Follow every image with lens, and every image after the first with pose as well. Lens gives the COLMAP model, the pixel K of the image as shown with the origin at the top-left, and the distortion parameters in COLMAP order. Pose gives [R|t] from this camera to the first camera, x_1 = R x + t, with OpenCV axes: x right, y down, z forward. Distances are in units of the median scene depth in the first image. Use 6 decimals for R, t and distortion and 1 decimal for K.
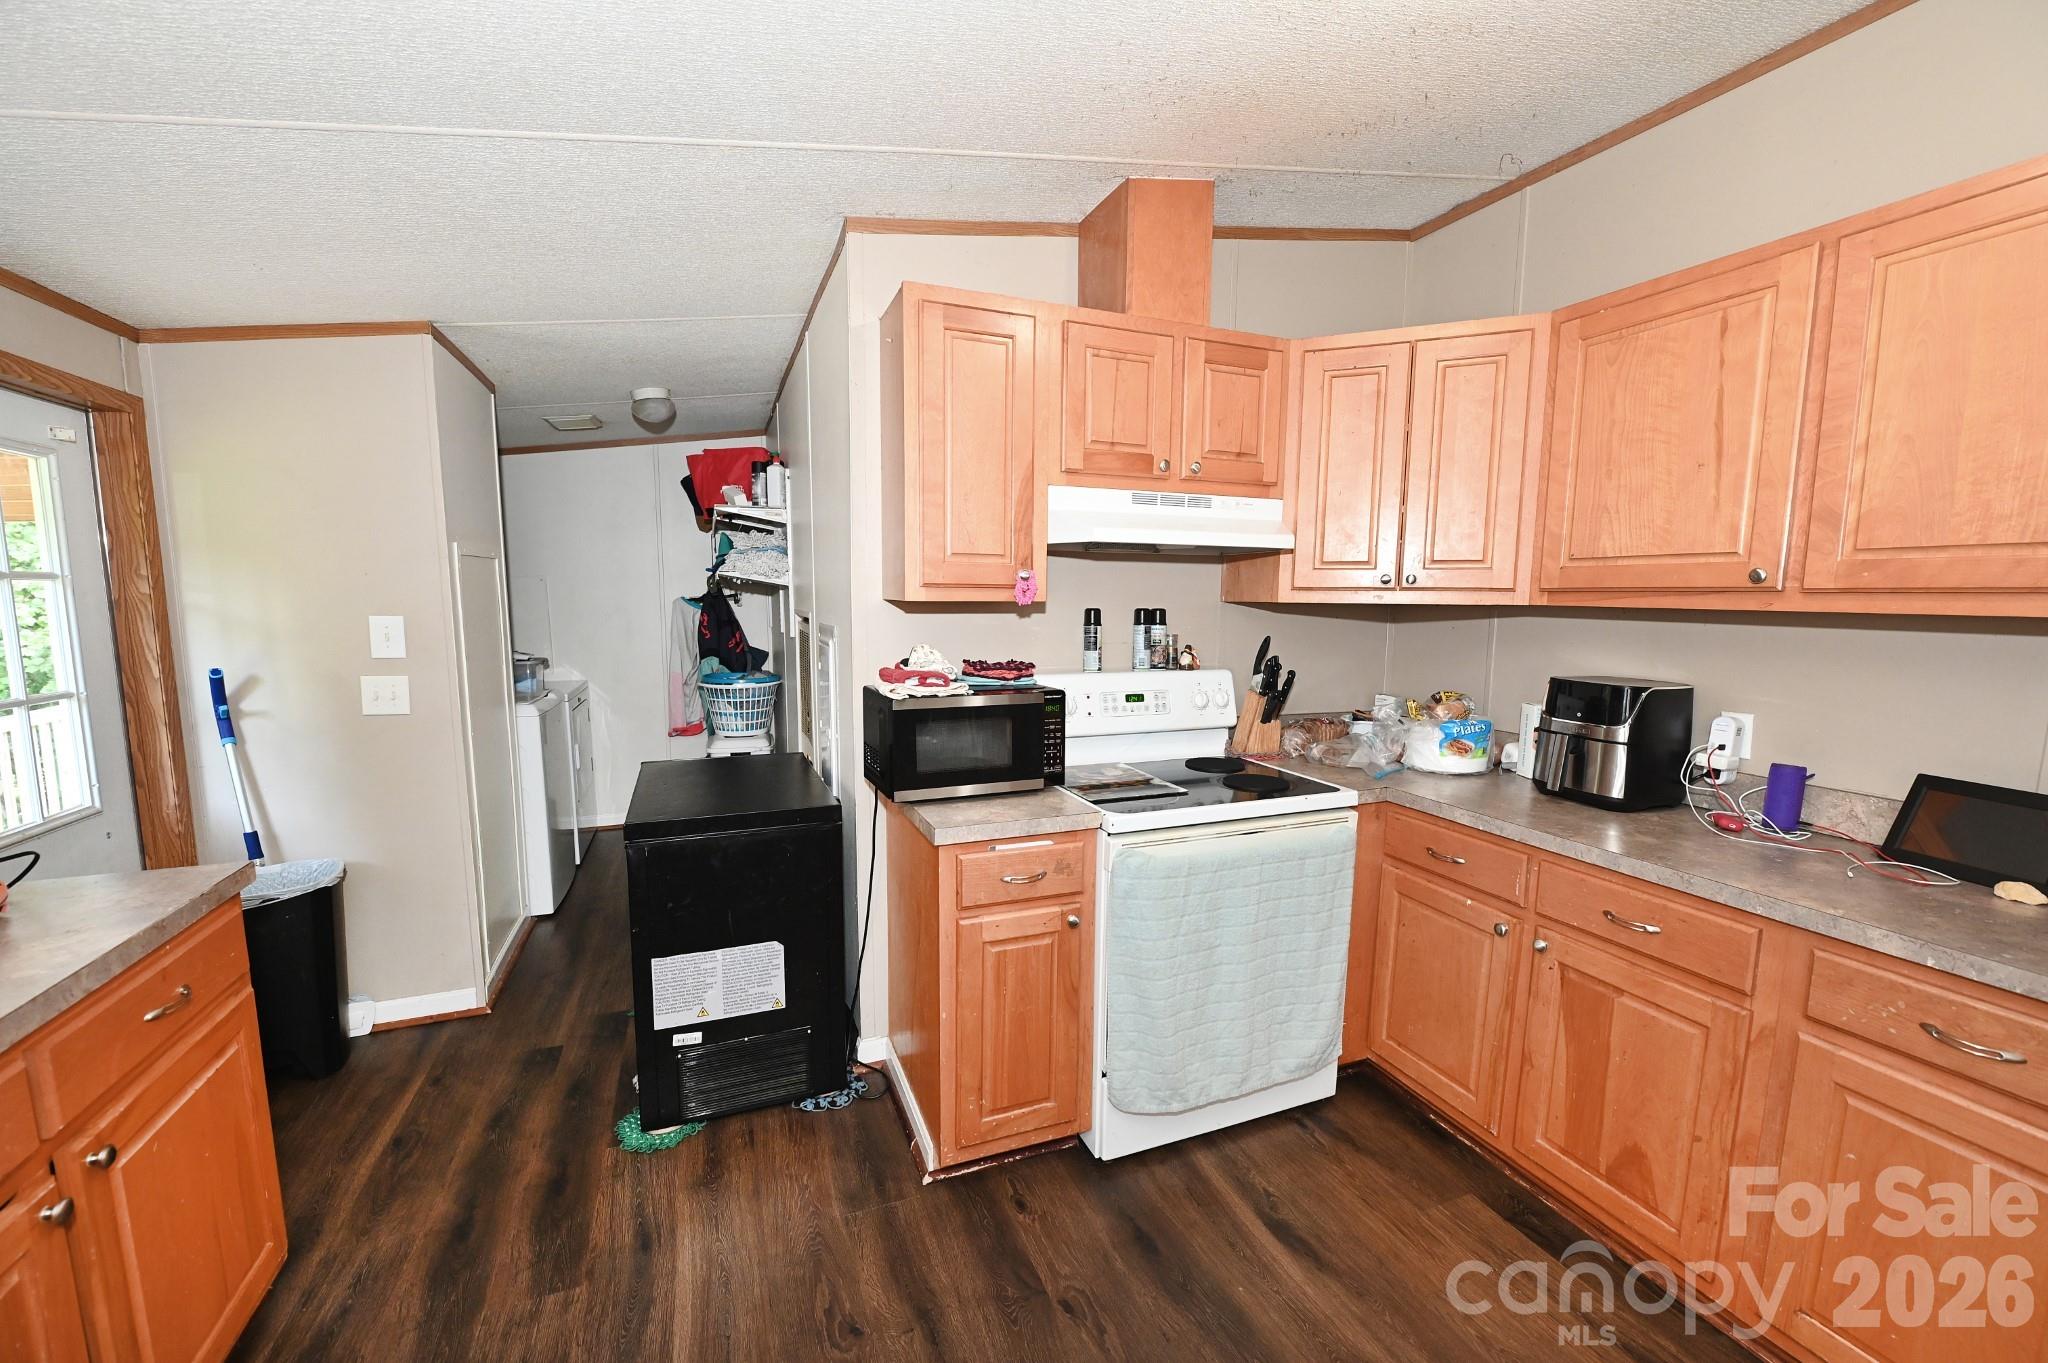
lens RADIAL K [[810.4, 0, 1030.2], [0, 810.4, 688.2], [0, 0, 1]] dist [-0.007523, -0.001138]
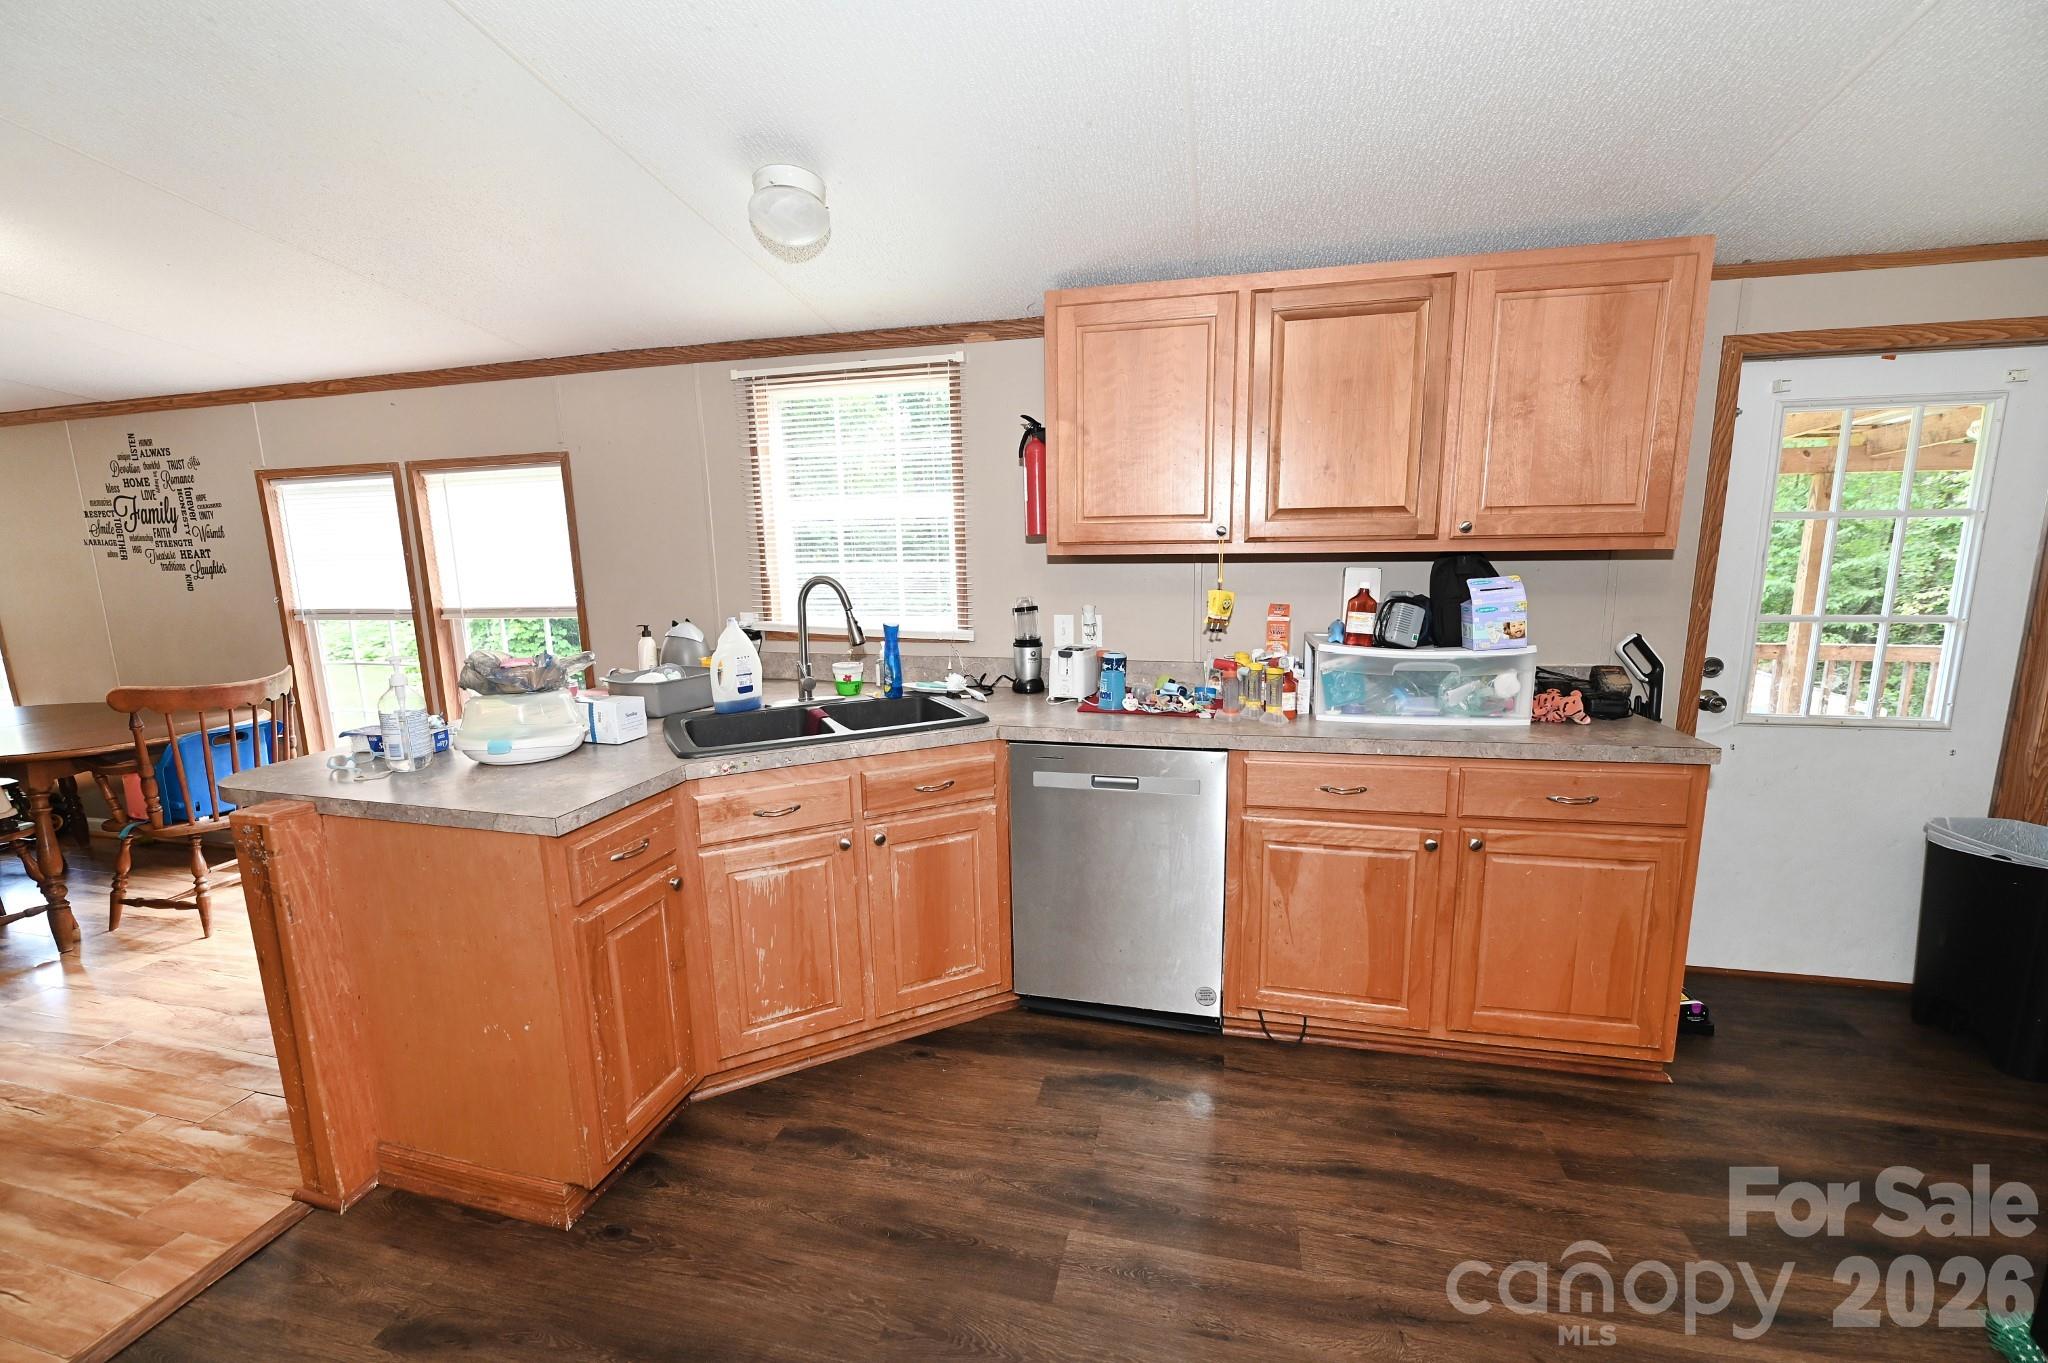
lens RADIAL K [[810.4, 0, 1029.7], [0, 810.4, 685.7], [0, 0, 1]] dist [-0.007523, -0.001138]
pose [[-0.577603, 0.143525, -0.803601, 0.389420], [-0.080824, 0.969530, 0.231254, -0.048988], [0.812307, 0.198523, -0.548403, 0.504879]]
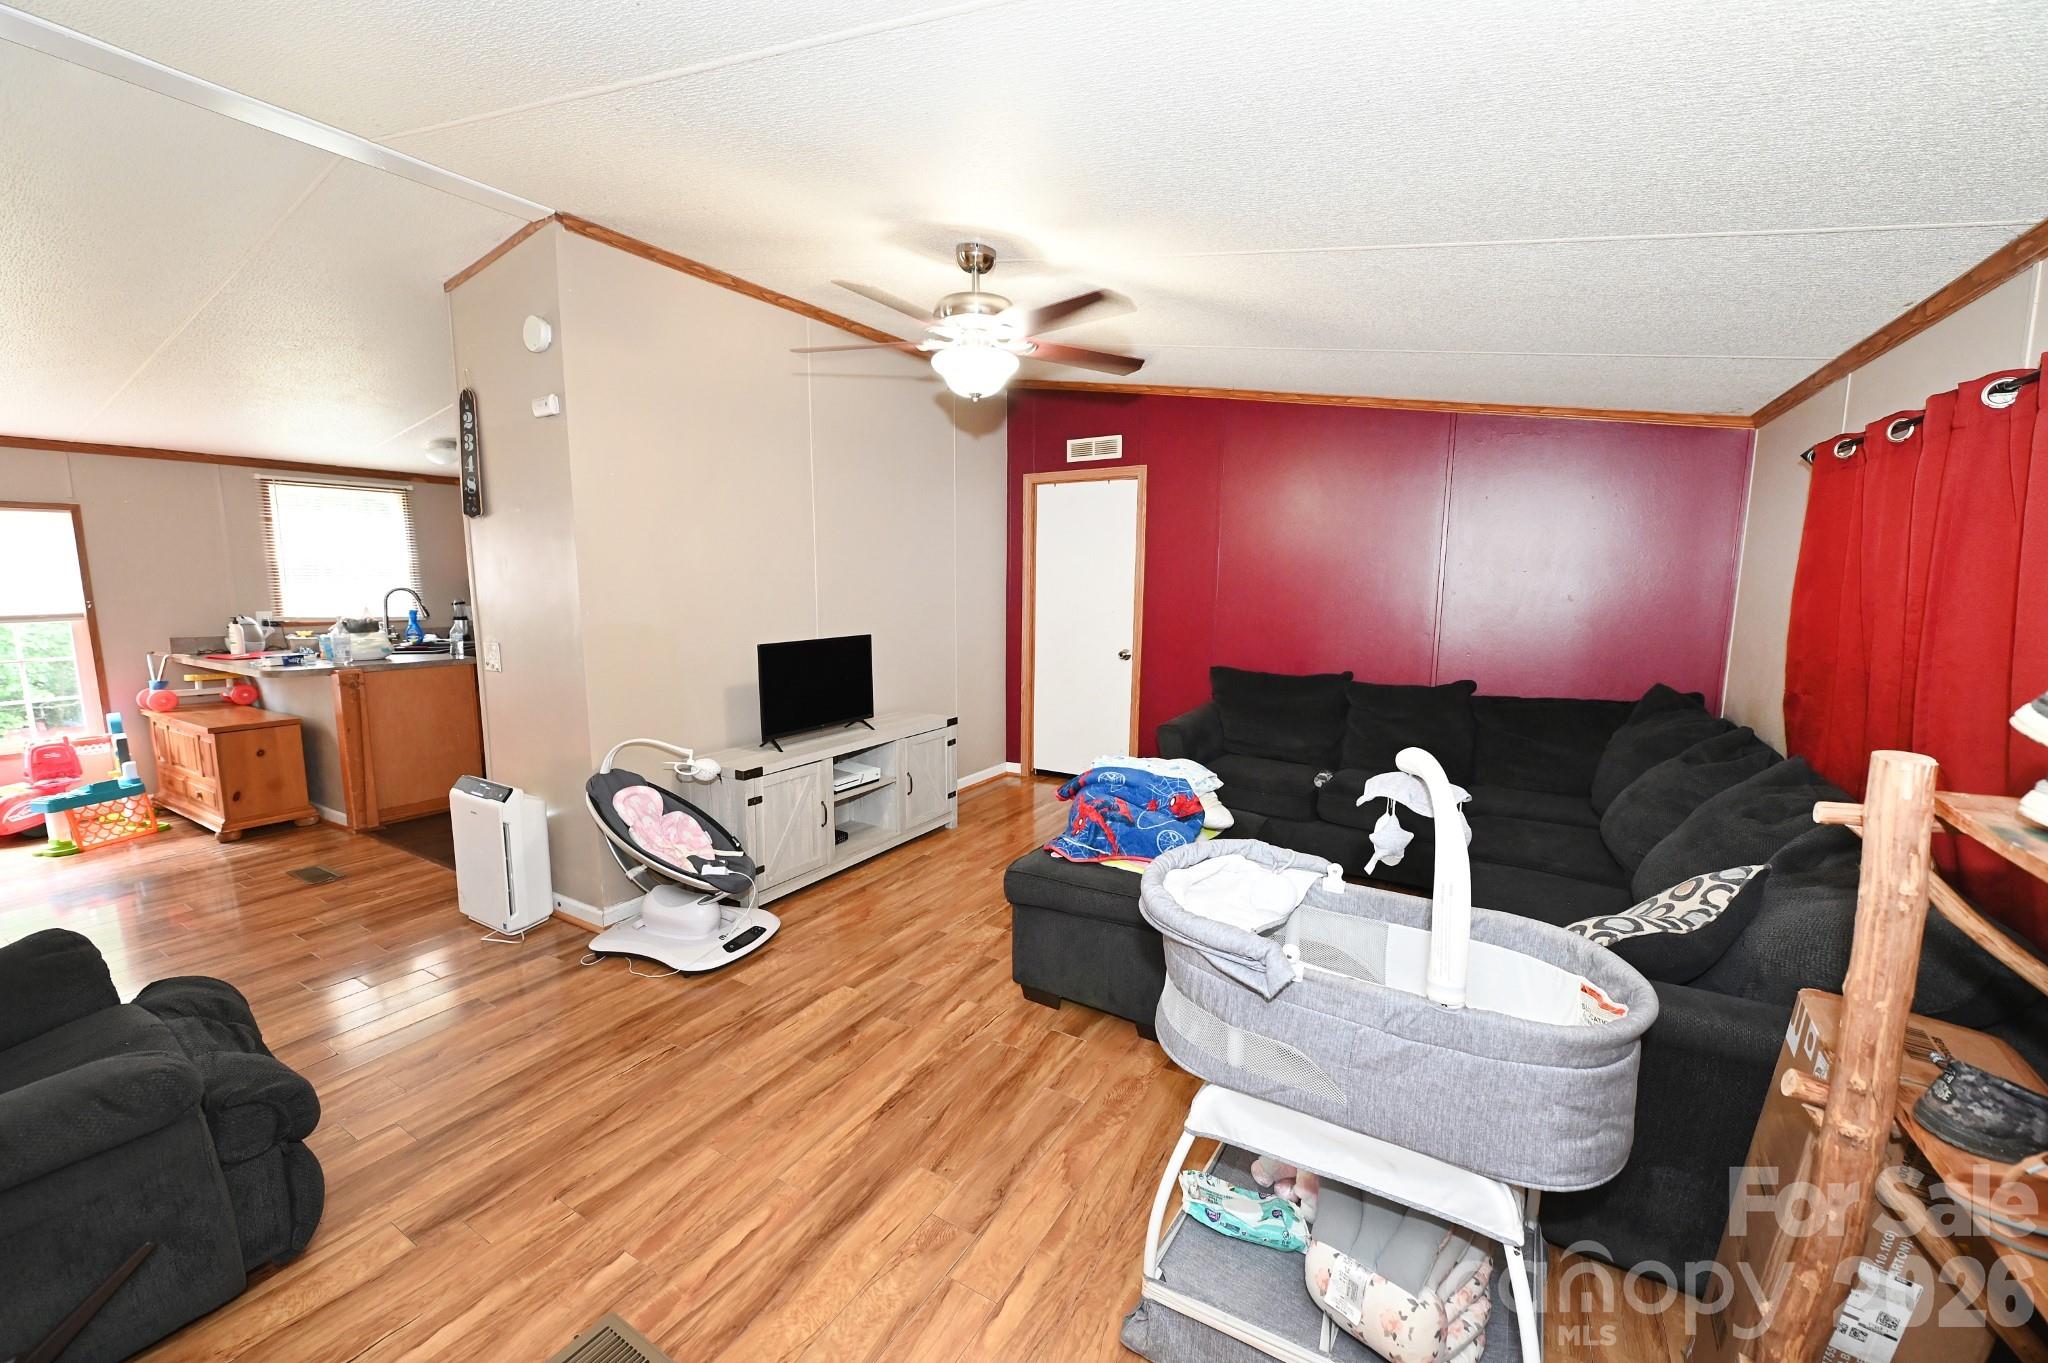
lens RADIAL K [[810.4, 0, 1025.3], [0, 810.4, 683.7], [0, 0, 1]] dist [-0.007523, -0.001138]
pose [[0.604612, 0.099608, -0.790267, 2.577136], [-0.089378, 0.994368, 0.056953, 0.058879], [0.791490, 0.036198, 0.610110, -0.277694]]
